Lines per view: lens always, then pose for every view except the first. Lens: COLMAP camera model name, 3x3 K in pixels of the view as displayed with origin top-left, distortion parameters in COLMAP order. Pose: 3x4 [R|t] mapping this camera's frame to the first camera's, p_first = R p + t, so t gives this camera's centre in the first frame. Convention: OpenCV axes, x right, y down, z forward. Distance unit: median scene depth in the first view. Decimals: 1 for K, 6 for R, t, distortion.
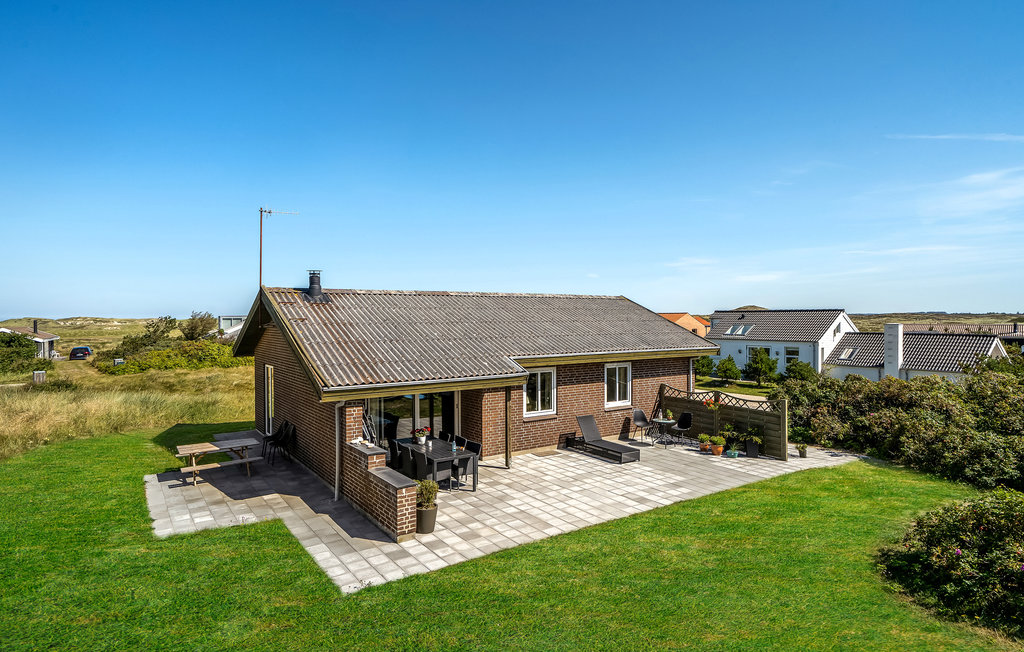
lens RADIAL K [[549.3, 0, 528.0], [0, 549.3, 321.2], [0, 0, 1]] dist [0.031701, 0.000103]
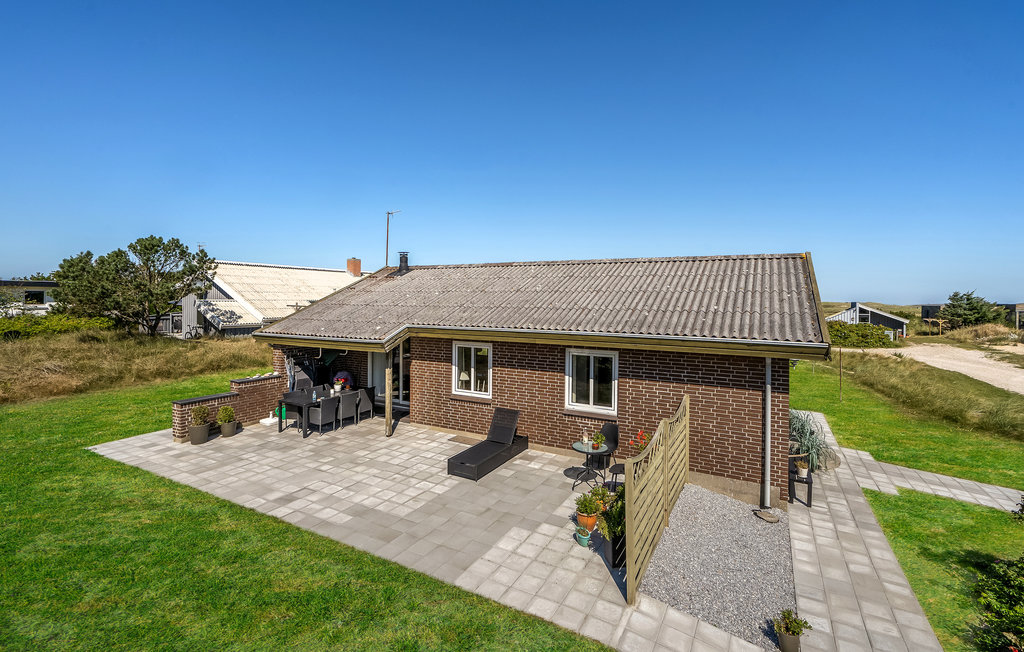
lens RADIAL K [[467.9, 0, 512.9], [0, 467.9, 302.8], [0, 0, 1]] dist [0.016989, 0.000642]
pose [[0.452818, 0.013612, -0.891499, 0.706495], [-0.016477, 0.999840, 0.006897, 0.015934], [0.891451, 0.011566, 0.452970, 0.708680]]
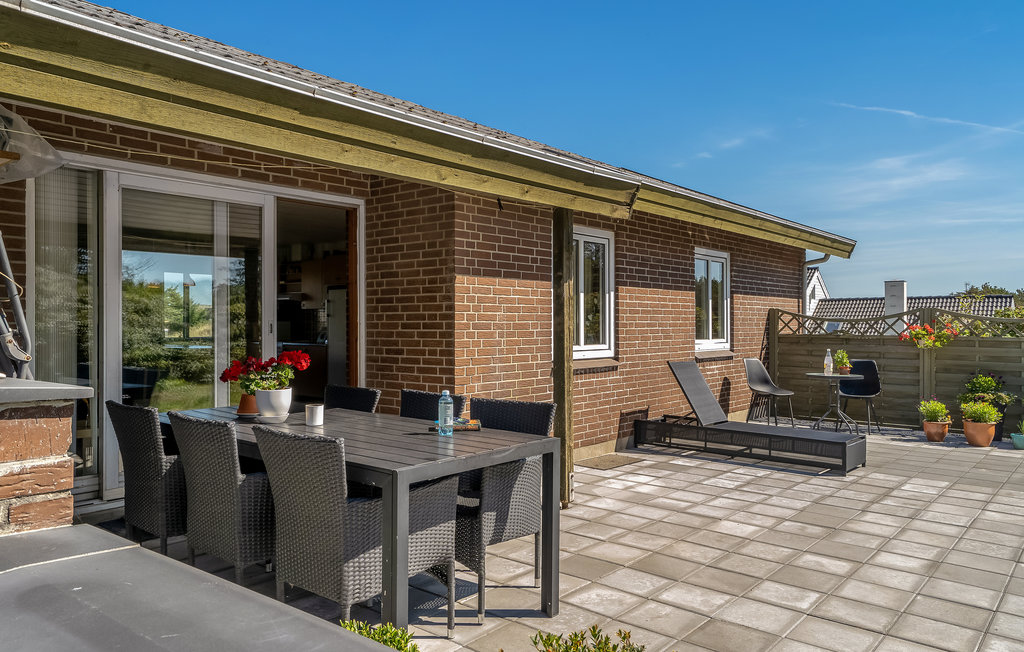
lens RADIAL K [[707.8, 0, 512.0], [0, 707.8, 326.0], [0, 0, 1]] dist [0.000239, 0.000384]
pose [[0.969850, -0.000696, 0.243700, -0.135360], [-0.000354, 0.999991, 0.004265, 0.145963], [-0.243701, -0.004222, 0.969841, 0.551889]]
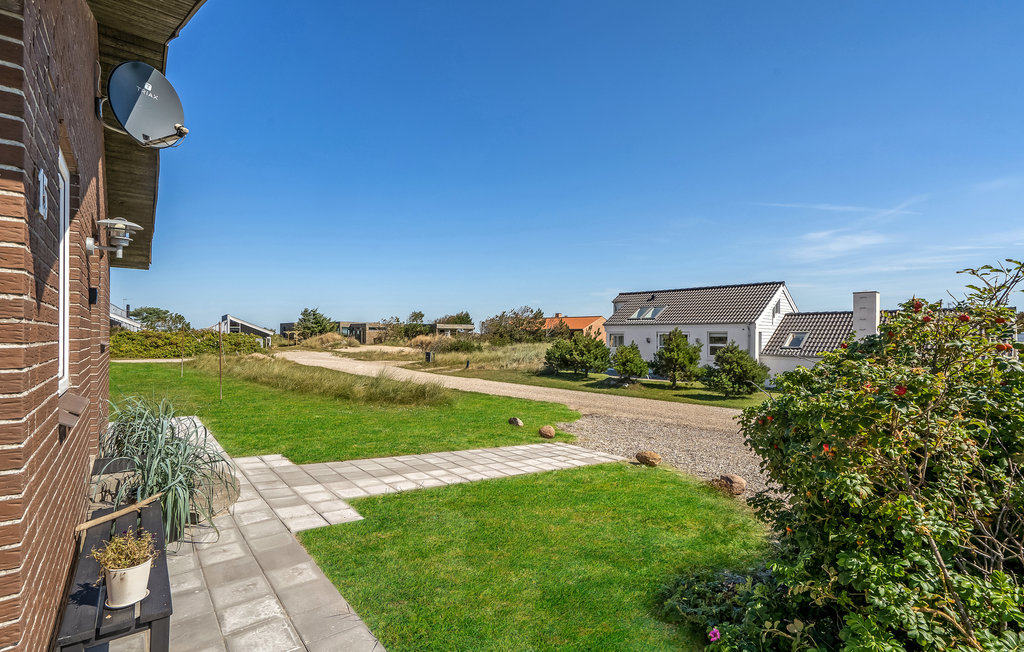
lens RADIAL K [[475.3, 0, 512.0], [0, 475.3, 326.0], [0, 0, 1]] dist [-0.013715, 0.010354]
pose [[0.997144, 0.009109, 0.074976, 0.459825], [-0.007708, 0.999791, -0.018956, 0.146400], [-0.075133, 0.018324, 0.997005, 1.133330]]
